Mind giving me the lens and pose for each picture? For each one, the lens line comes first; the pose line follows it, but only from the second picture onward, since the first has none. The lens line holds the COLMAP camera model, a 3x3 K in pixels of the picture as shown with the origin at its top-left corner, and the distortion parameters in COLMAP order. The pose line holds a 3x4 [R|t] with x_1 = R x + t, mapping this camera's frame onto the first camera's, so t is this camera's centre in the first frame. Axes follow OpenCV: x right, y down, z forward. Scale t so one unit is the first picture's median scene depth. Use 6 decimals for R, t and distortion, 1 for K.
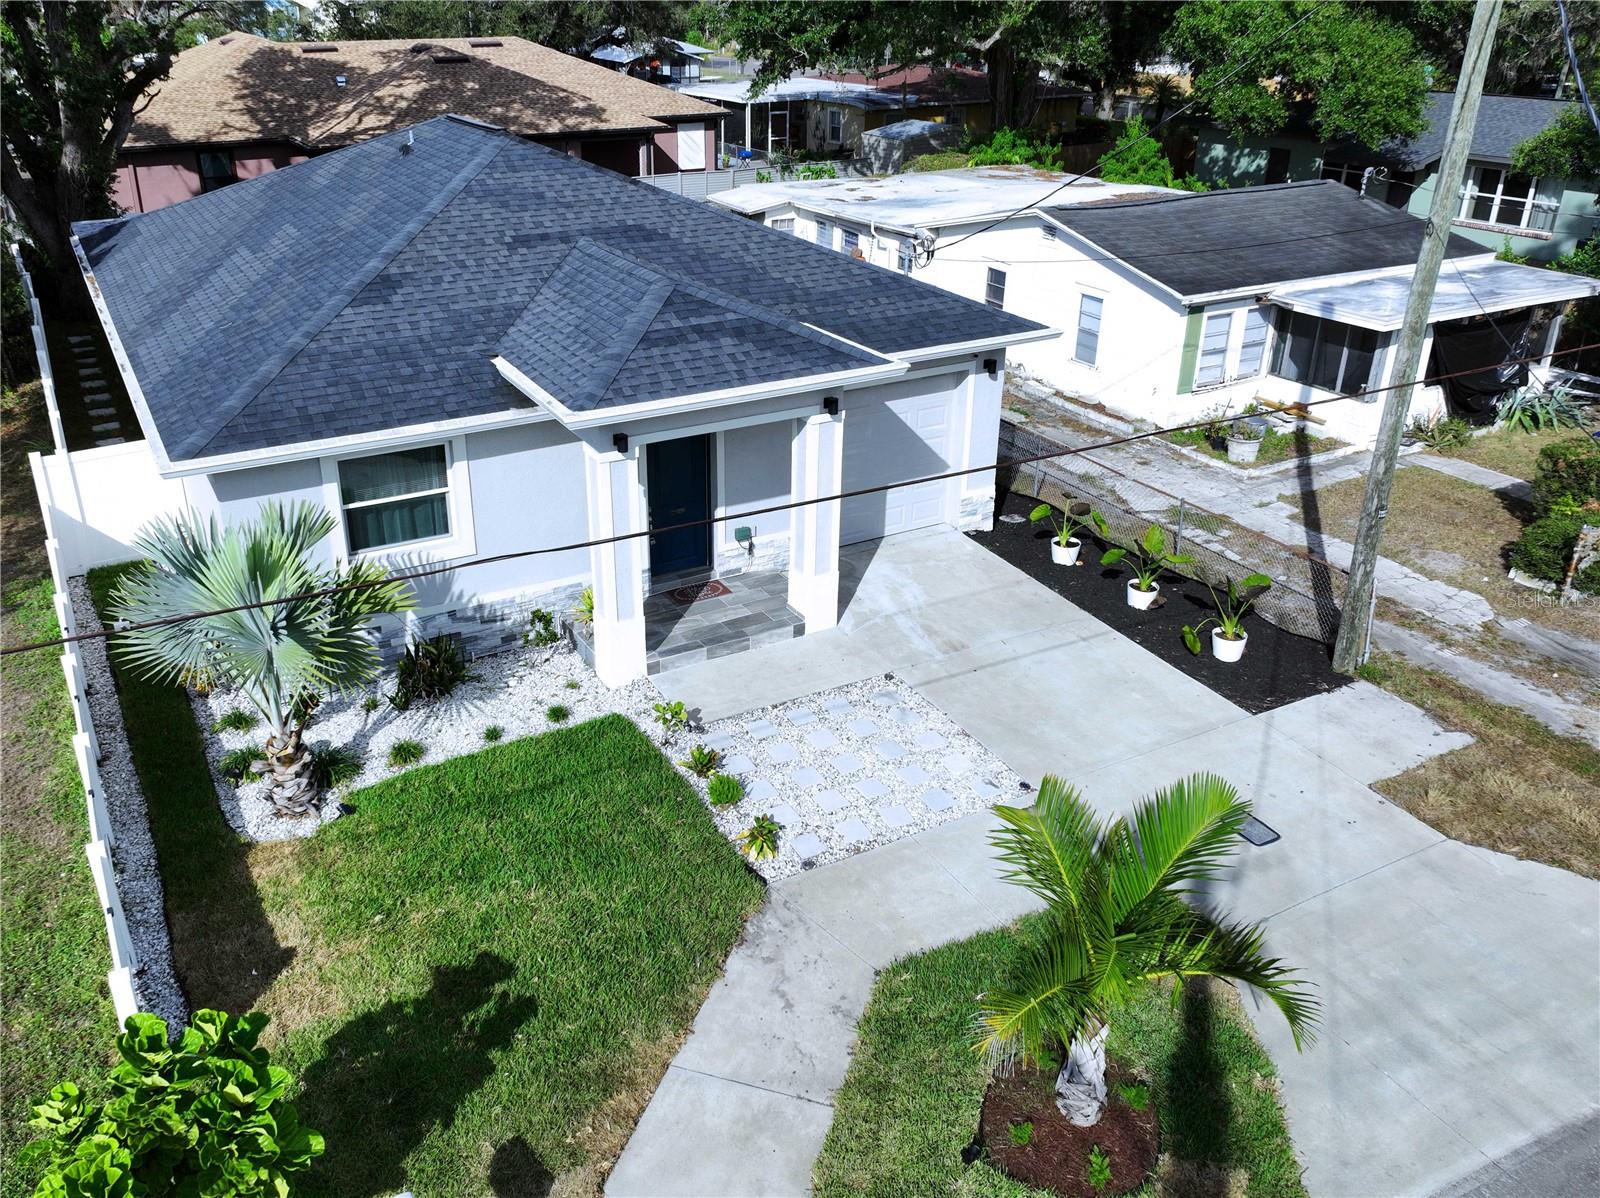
lens RADIAL K [[1291.6, 0, 727.4], [0, 1291.6, 565.5], [0, 0, 1]] dist [0.005596, 0.001669]
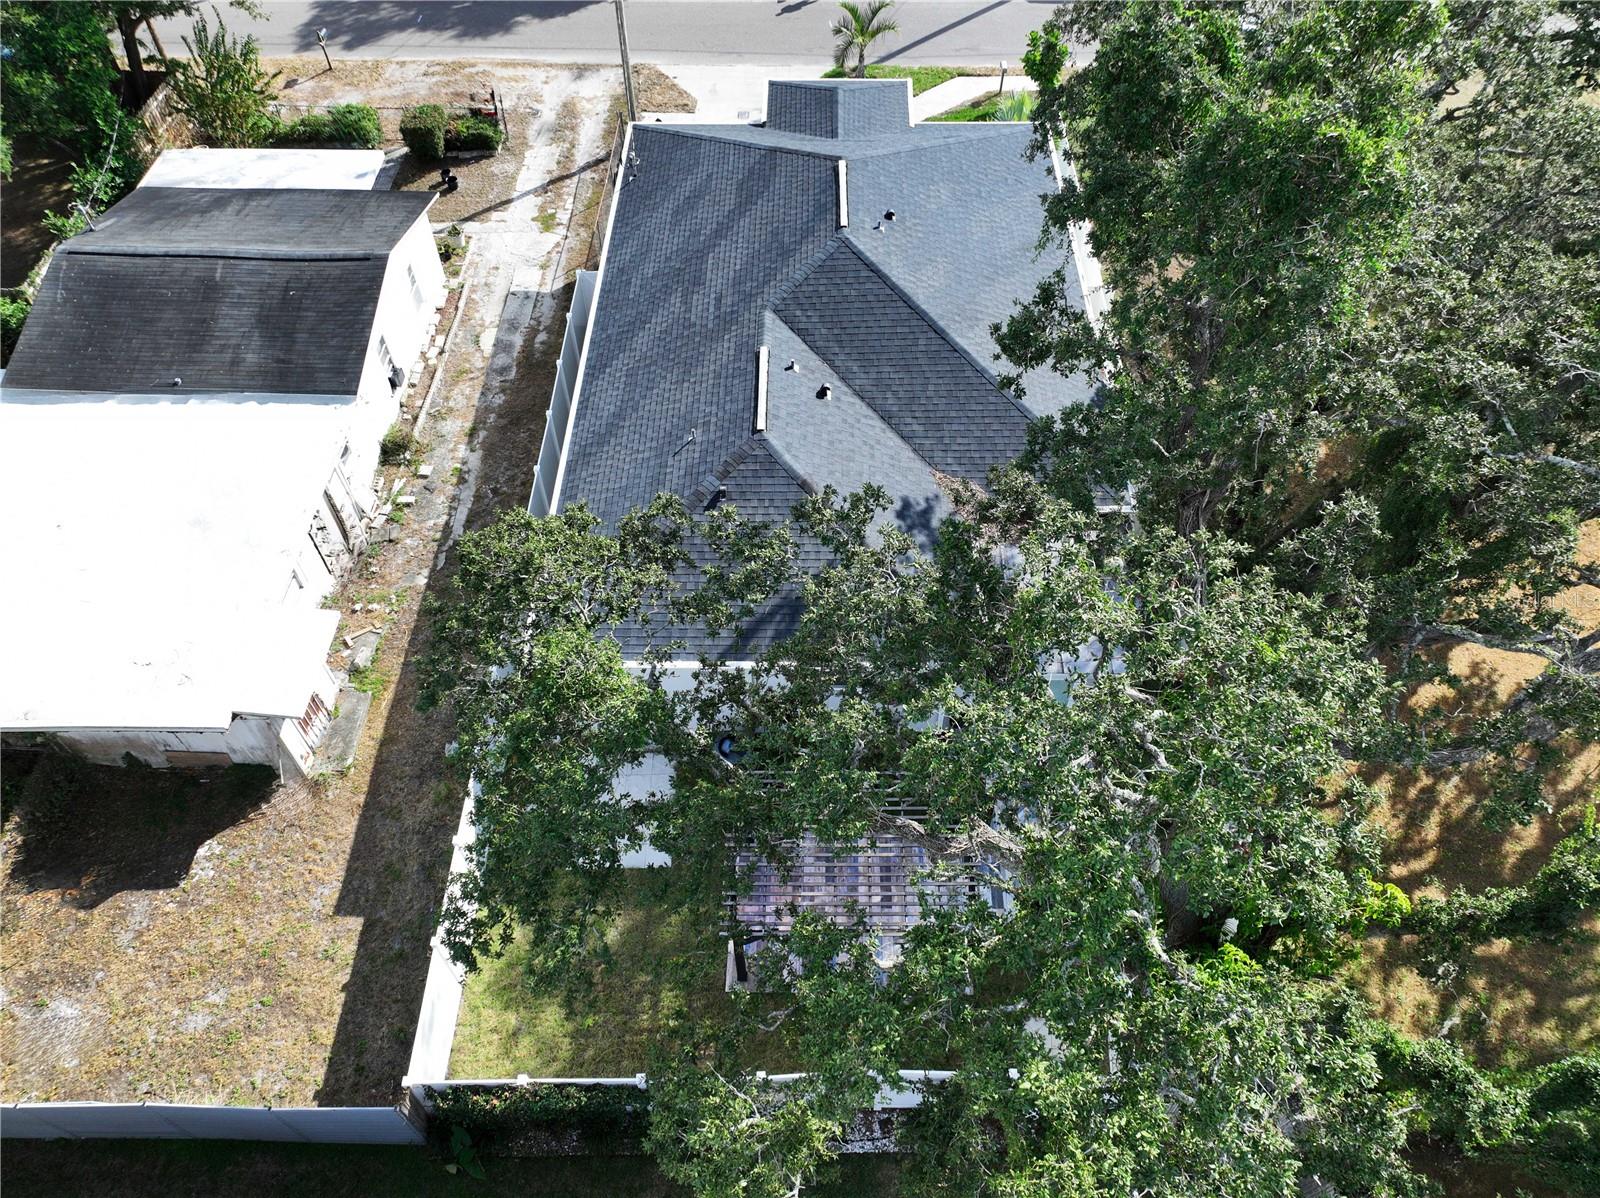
lens RADIAL K [[1131.5, 0, 800.0], [0, 1131.5, 599.0], [0, 0, 1]] dist [0.001155, 0.022929]
pose [[-0.879635, -0.365641, 0.304218, -0.857360], [0.208032, 0.279427, 0.937360, -1.717713], [-0.427744, 0.887822, -0.169728, 2.010650]]
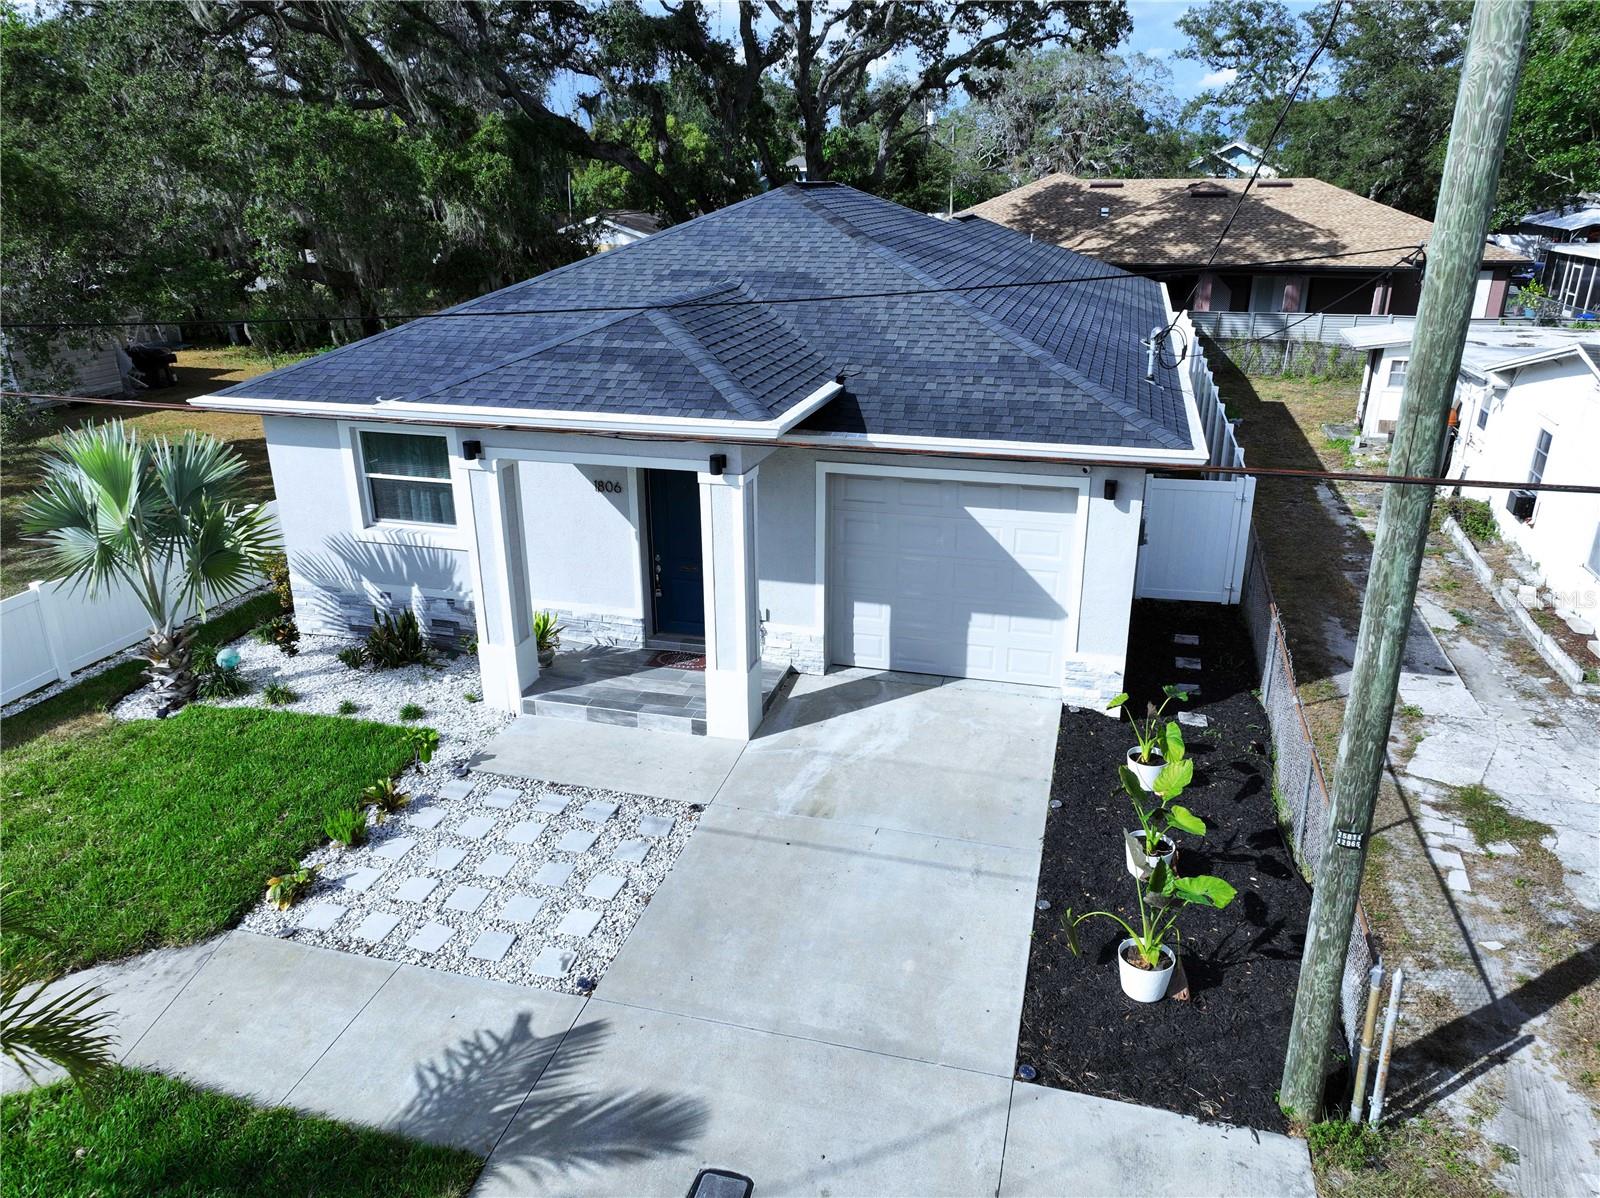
lens RADIAL K [[1122.8, 0, 807.3], [0, 1122.8, 597.4], [0, 0, 1]] dist [-0.007120, 0.026351]
pose [[0.730232, 0.242080, -0.638873, 0.547782], [-0.283708, 0.958126, 0.038772, -0.079131], [0.621507, 0.152941, 0.768335, 0.457747]]
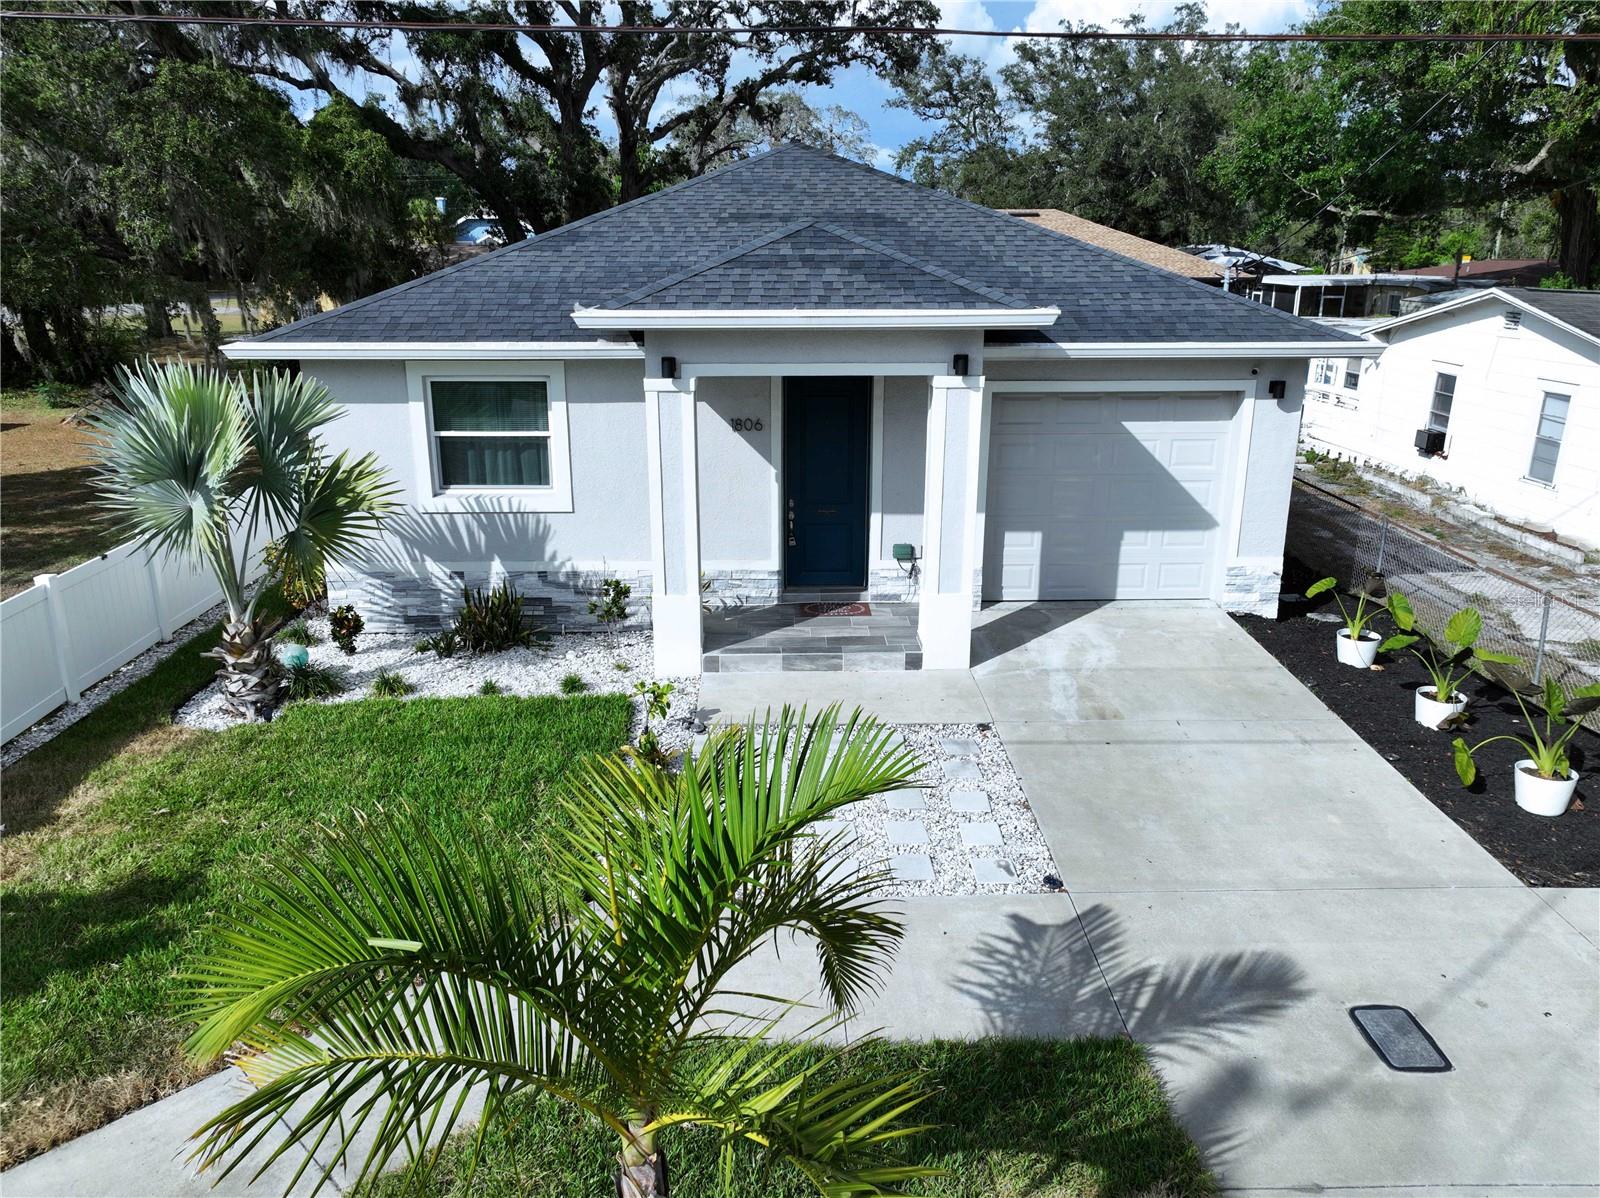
lens RADIAL K [[1154.8, 0, 791.9], [0, 1154.8, 597.5], [0, 0, 1]] dist [-0.004340, 0.022389]
pose [[0.894403, 0.135590, -0.426215, 0.279604], [-0.189820, 0.977937, -0.087226, 0.086082], [0.404984, 0.158920, 0.900407, 0.323000]]
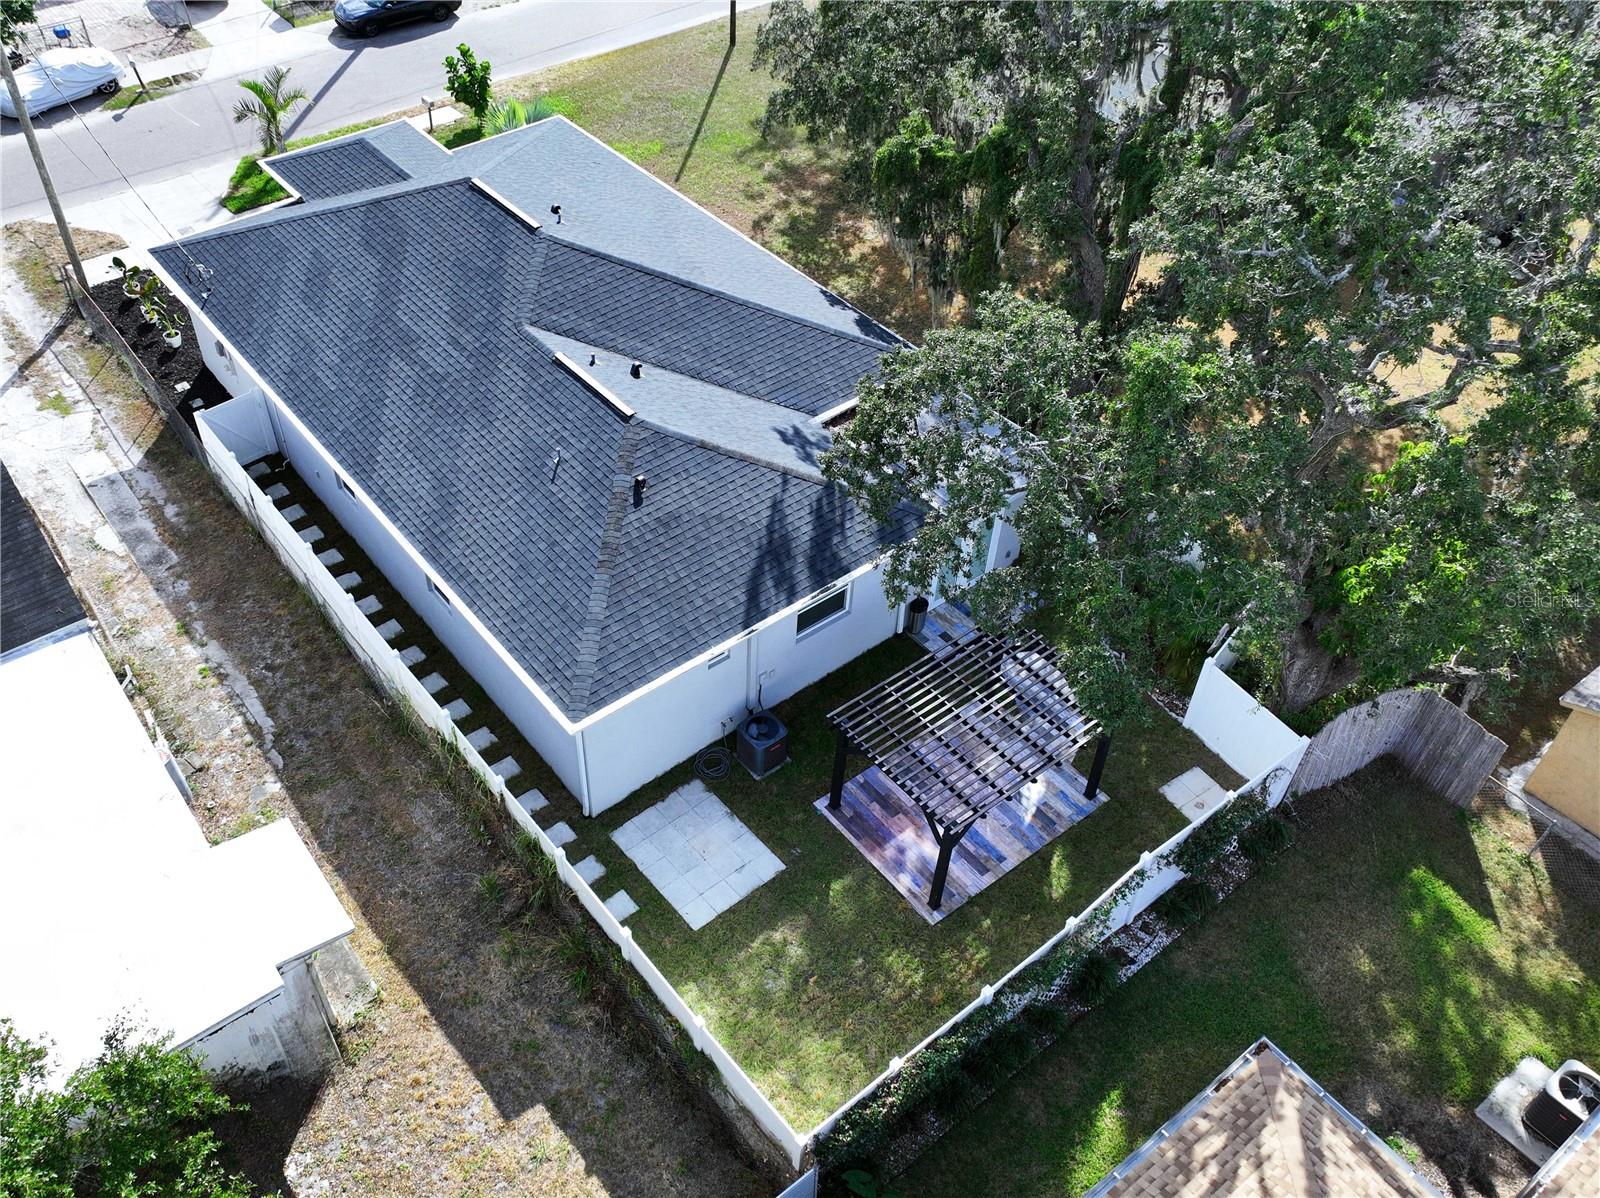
lens RADIAL K [[1355.8, 0, 685.1], [0, 1355.8, 601.4], [0, 0, 1]] dist [0.004248, 0.003205]
pose [[-0.988221, 0.117656, -0.097858, -0.238687], [-0.048689, 0.364501, 0.929929, -1.858545], [0.145081, 0.923740, -0.354479, 2.353949]]
